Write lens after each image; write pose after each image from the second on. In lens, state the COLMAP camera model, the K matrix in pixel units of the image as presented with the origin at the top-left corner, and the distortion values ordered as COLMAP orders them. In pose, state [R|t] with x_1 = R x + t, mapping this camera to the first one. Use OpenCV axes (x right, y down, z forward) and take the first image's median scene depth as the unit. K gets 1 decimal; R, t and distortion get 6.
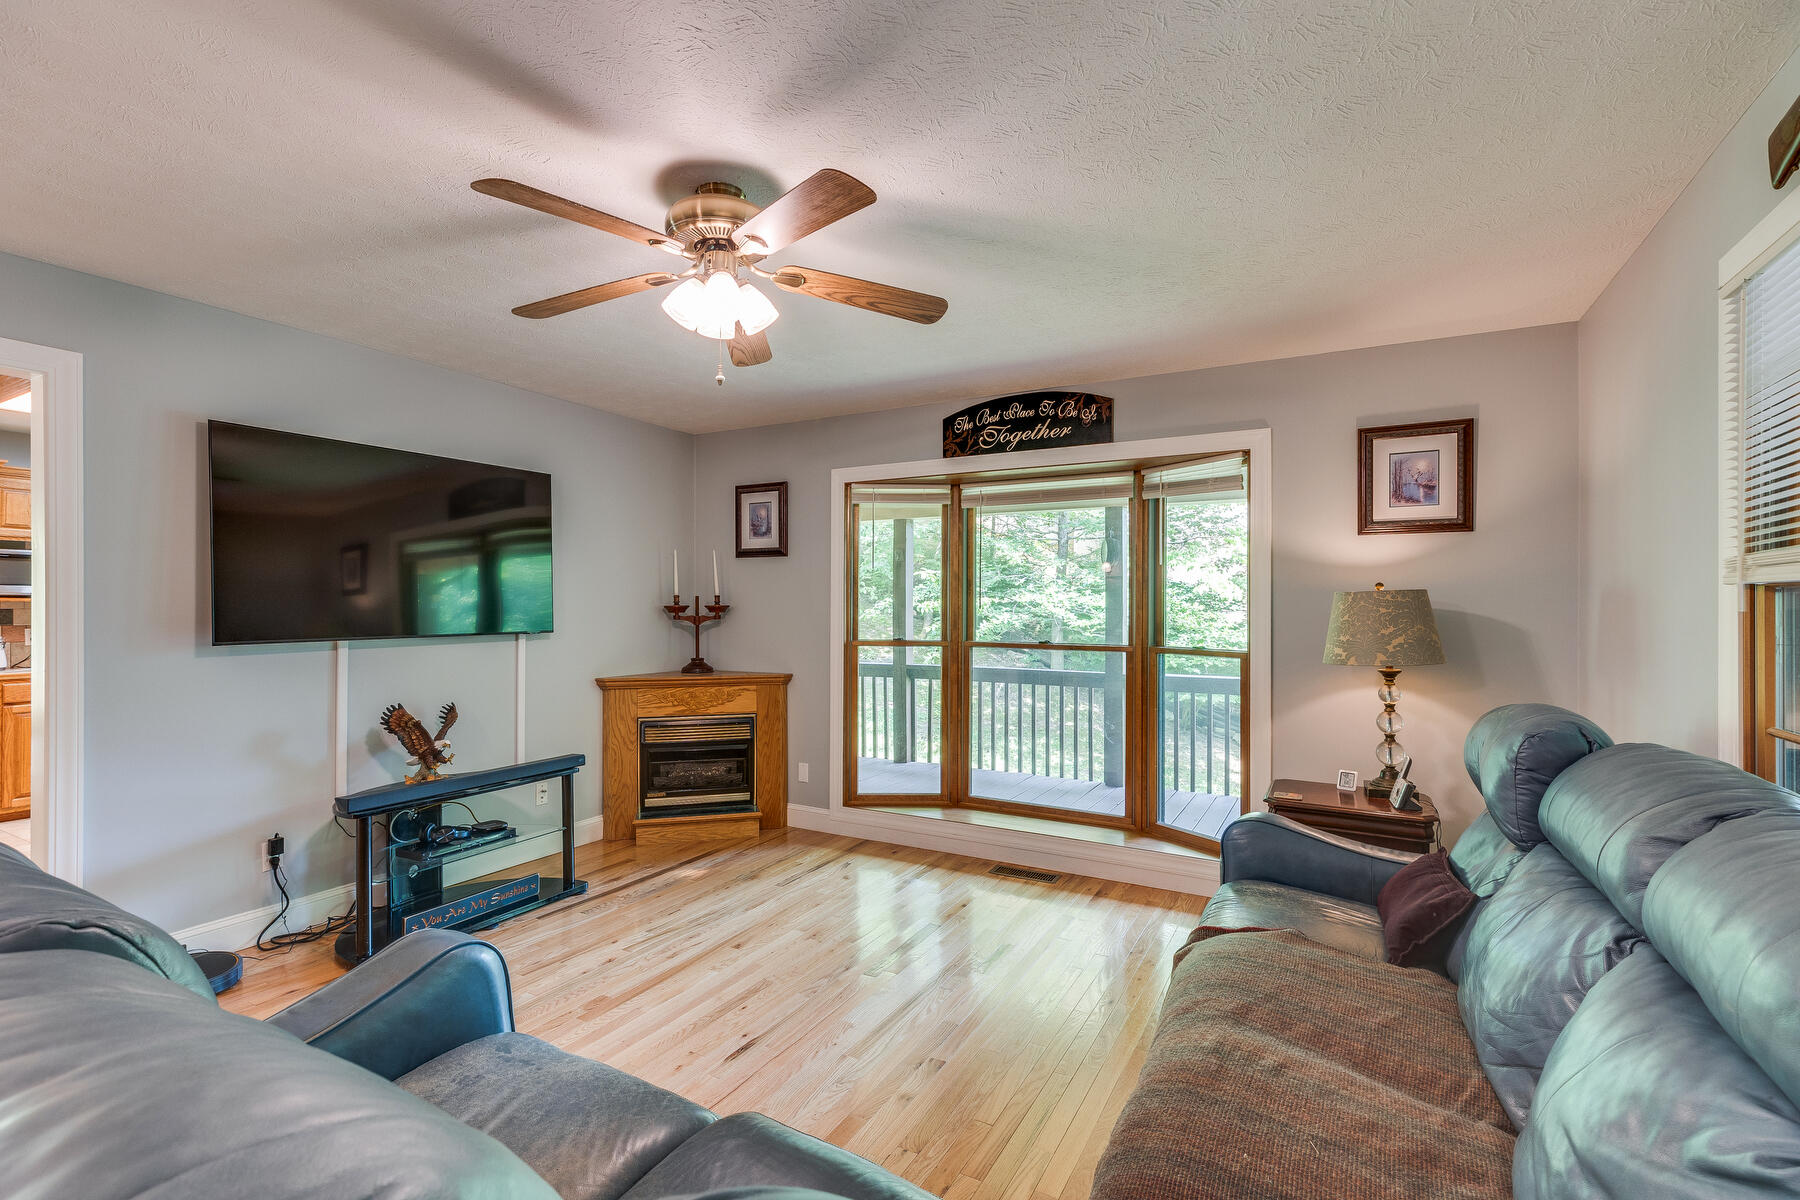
lens RADIAL K [[816.2, 0, 897.6], [0, 816.2, 600.2], [0, 0, 1]] dist [0.002589, 0.000188]
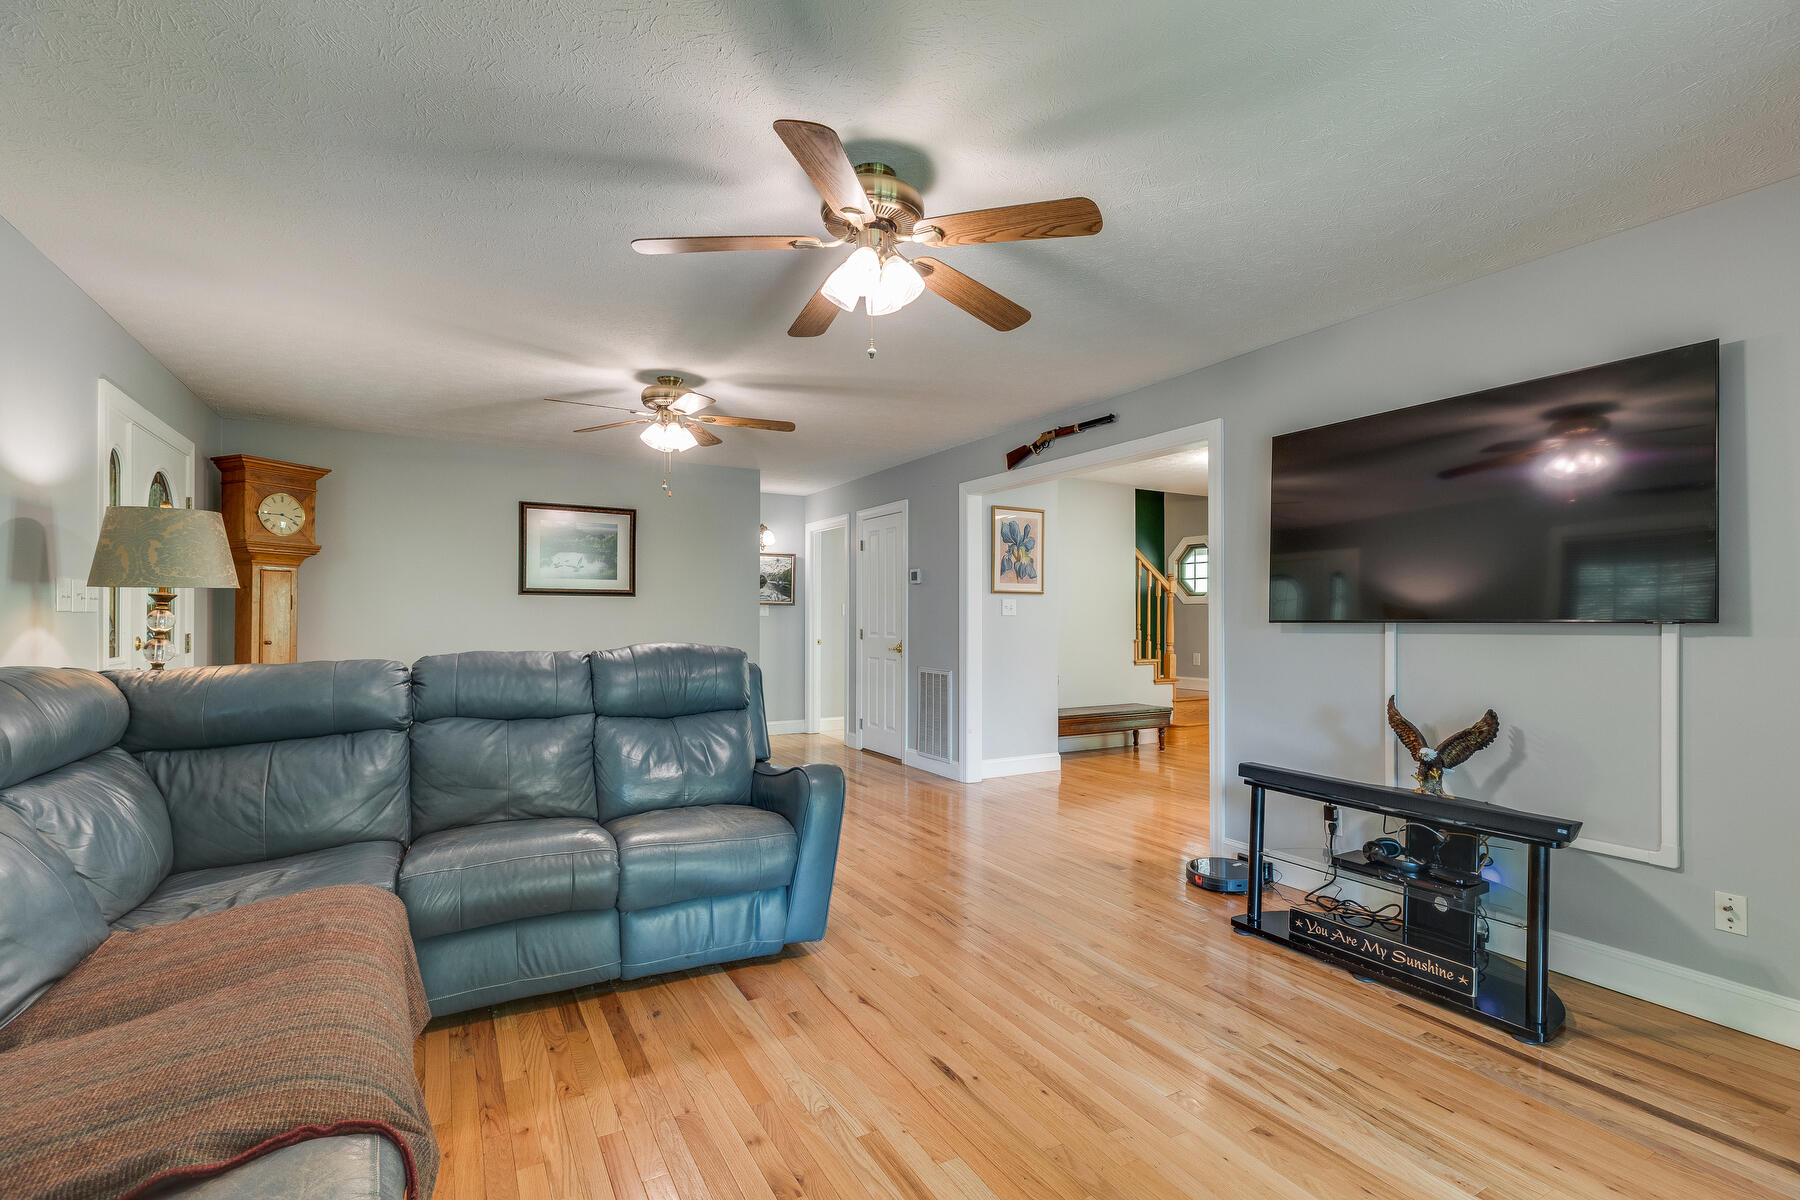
lens RADIAL K [[816.2, 0, 900.1], [0, 816.2, 612.7], [0, 0, 1]] dist [0.002589, 0.000188]
pose [[-0.517081, -0.011750, -0.855856, 0.426066], [-0.001944, 0.999919, -0.012553, 0.050852], [0.855934, -0.004827, -0.517062, 1.018562]]
